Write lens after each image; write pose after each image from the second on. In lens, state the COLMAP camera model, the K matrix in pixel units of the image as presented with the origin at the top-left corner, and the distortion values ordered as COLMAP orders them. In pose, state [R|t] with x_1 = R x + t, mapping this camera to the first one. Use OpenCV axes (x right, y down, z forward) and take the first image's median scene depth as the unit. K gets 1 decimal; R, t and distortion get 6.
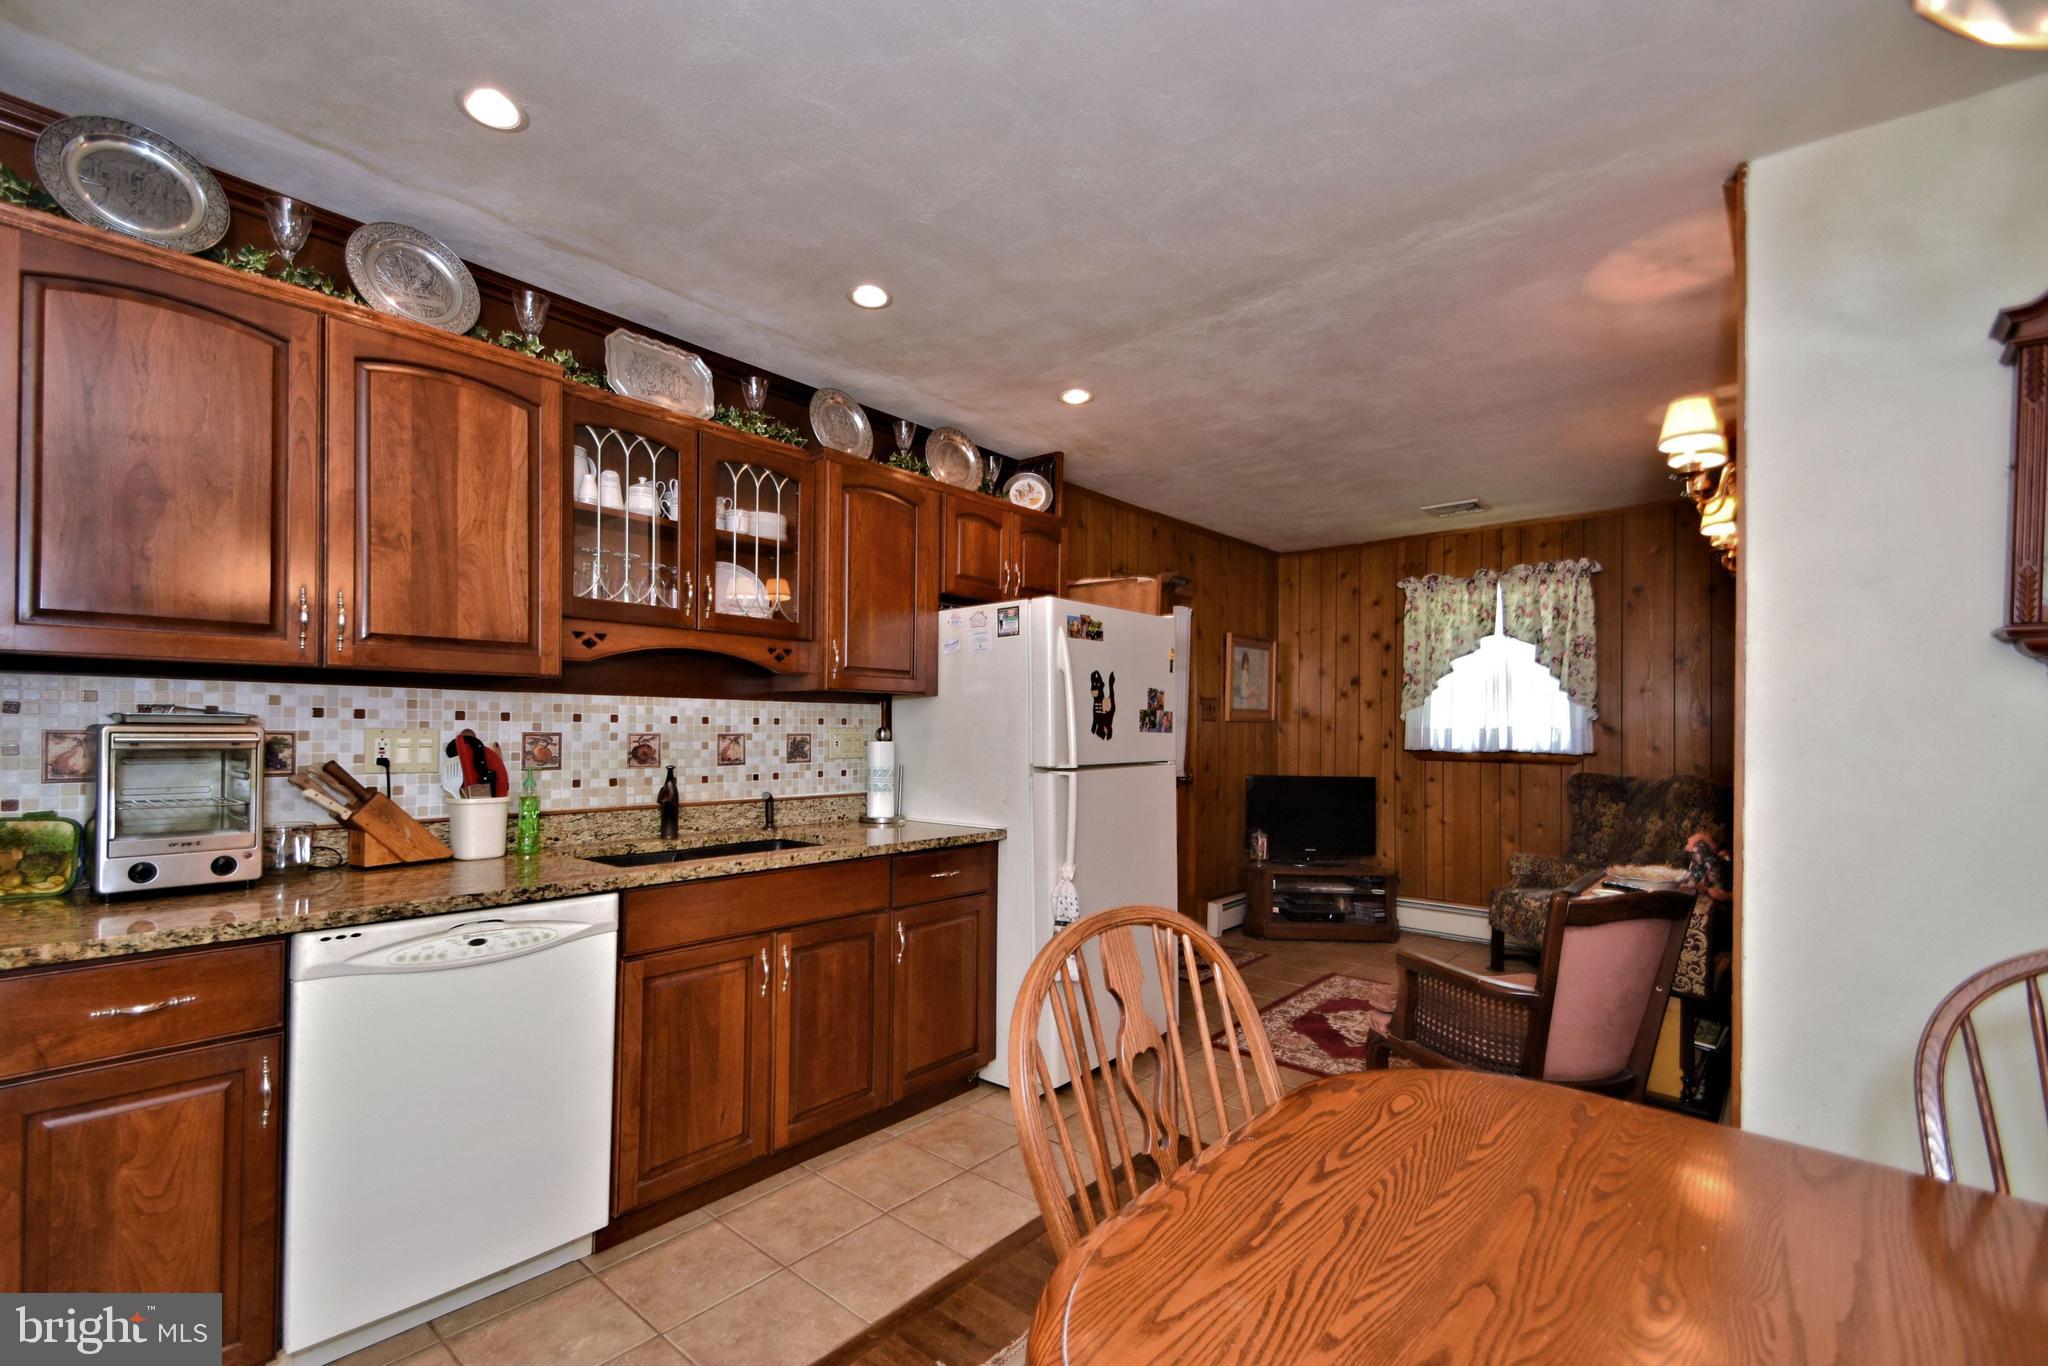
lens RADIAL K [[880.2, 0, 1020.8], [0, 880.2, 732.3], [0, 0, 1]] dist [-0.001129, -0.000518]
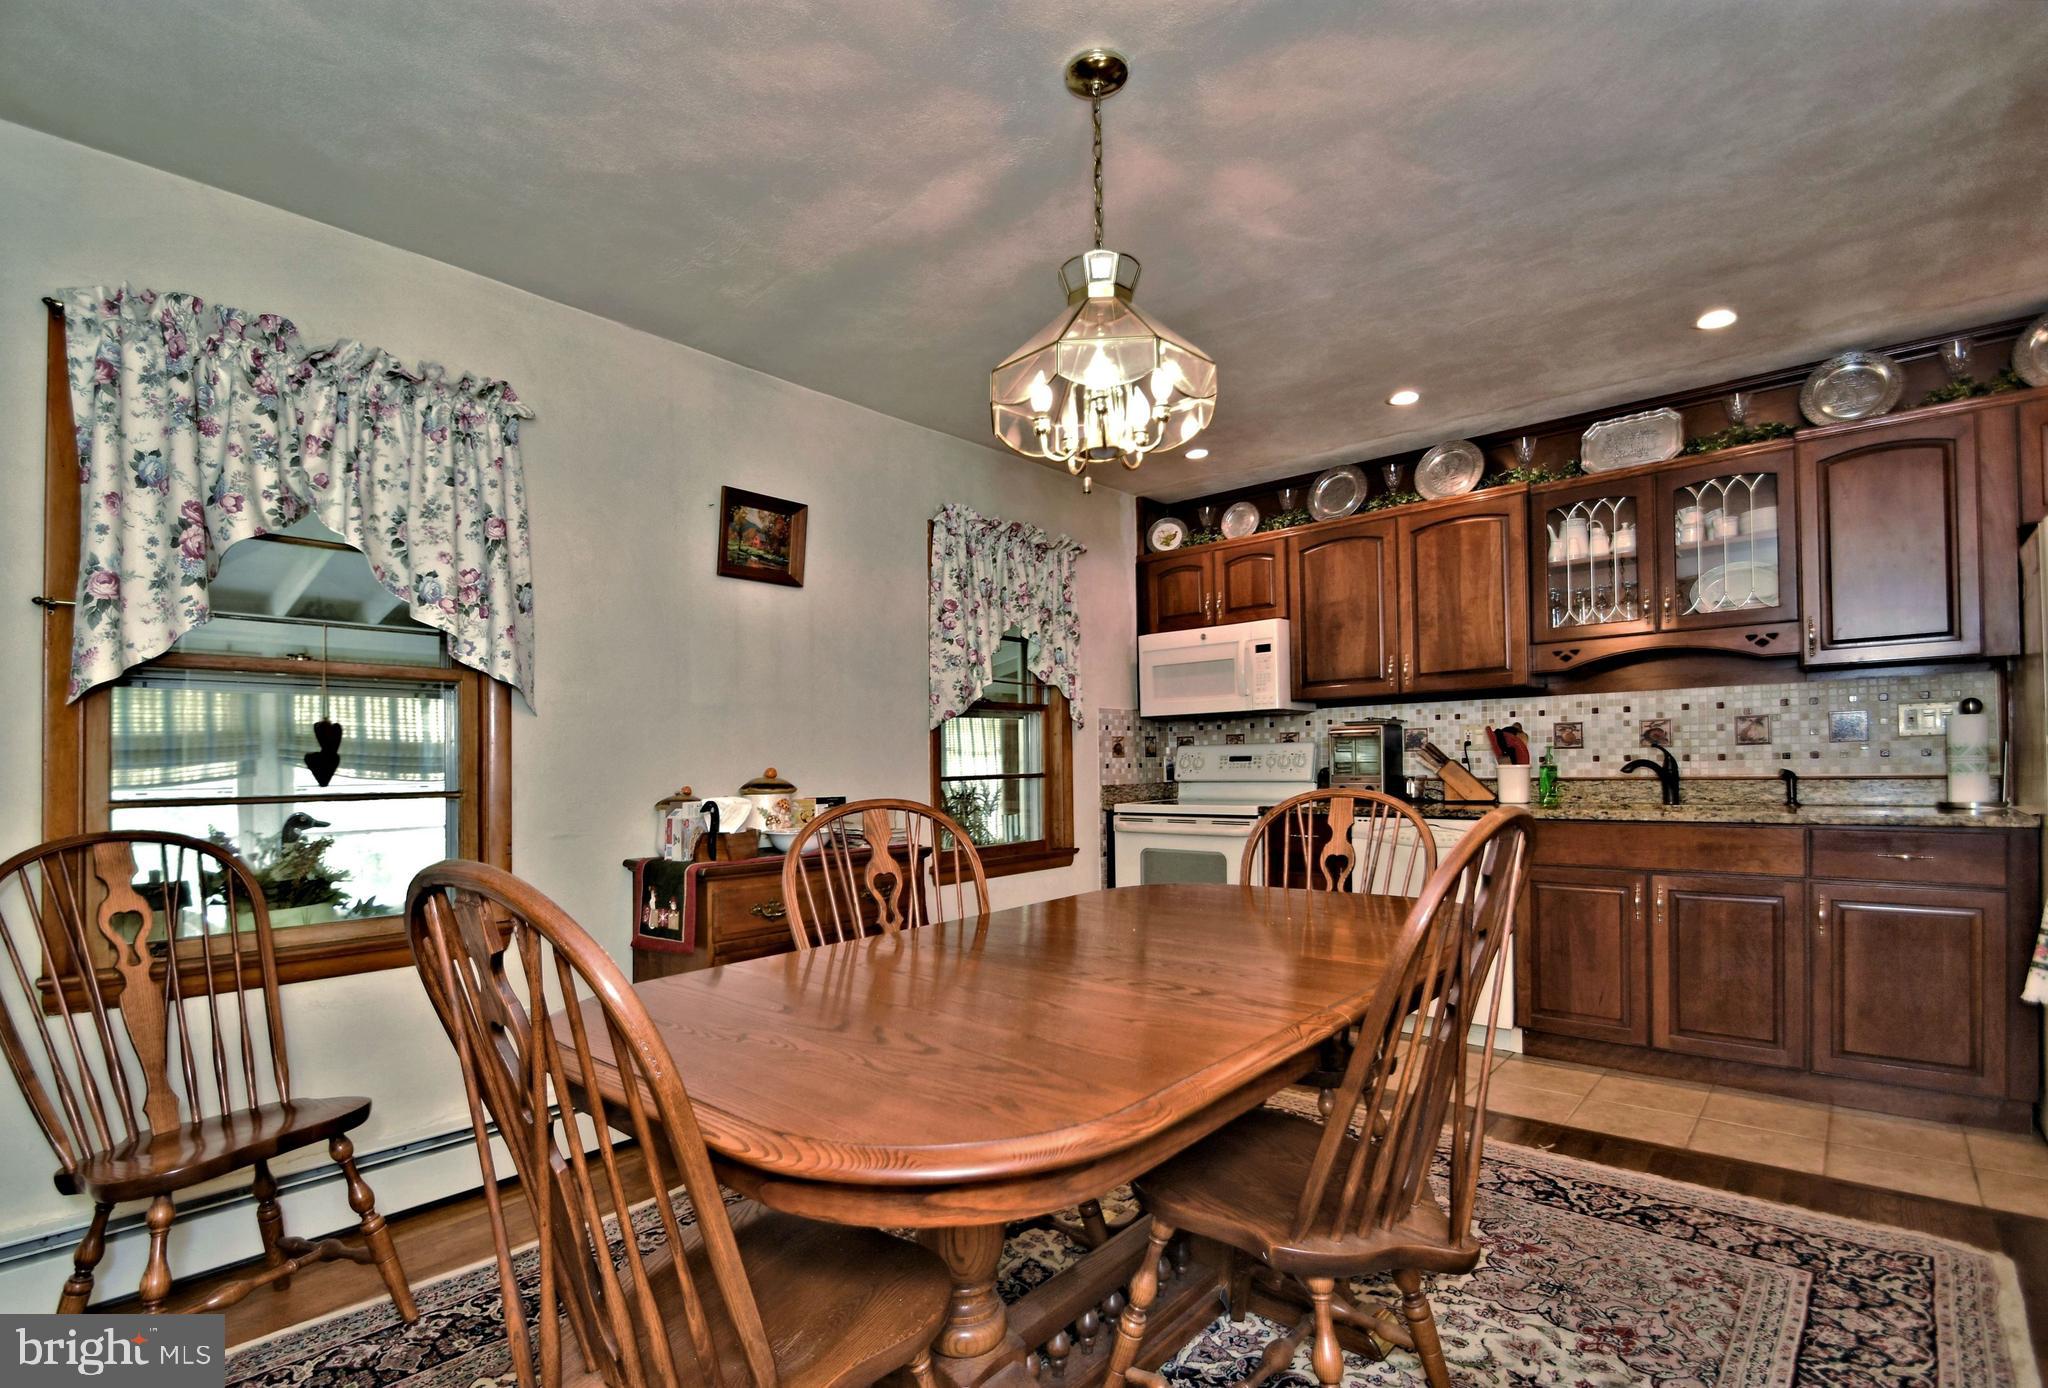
lens RADIAL K [[976.3, 0, 1021.1], [0, 976.3, 756.0], [0, 0, 1]] dist [0.000607, 0.000168]
pose [[0.011795, -0.016424, -0.999796, 0.996976], [0.021089, 0.999647, -0.016172, 0.059294], [0.999708, -0.020894, 0.012137, 0.083019]]
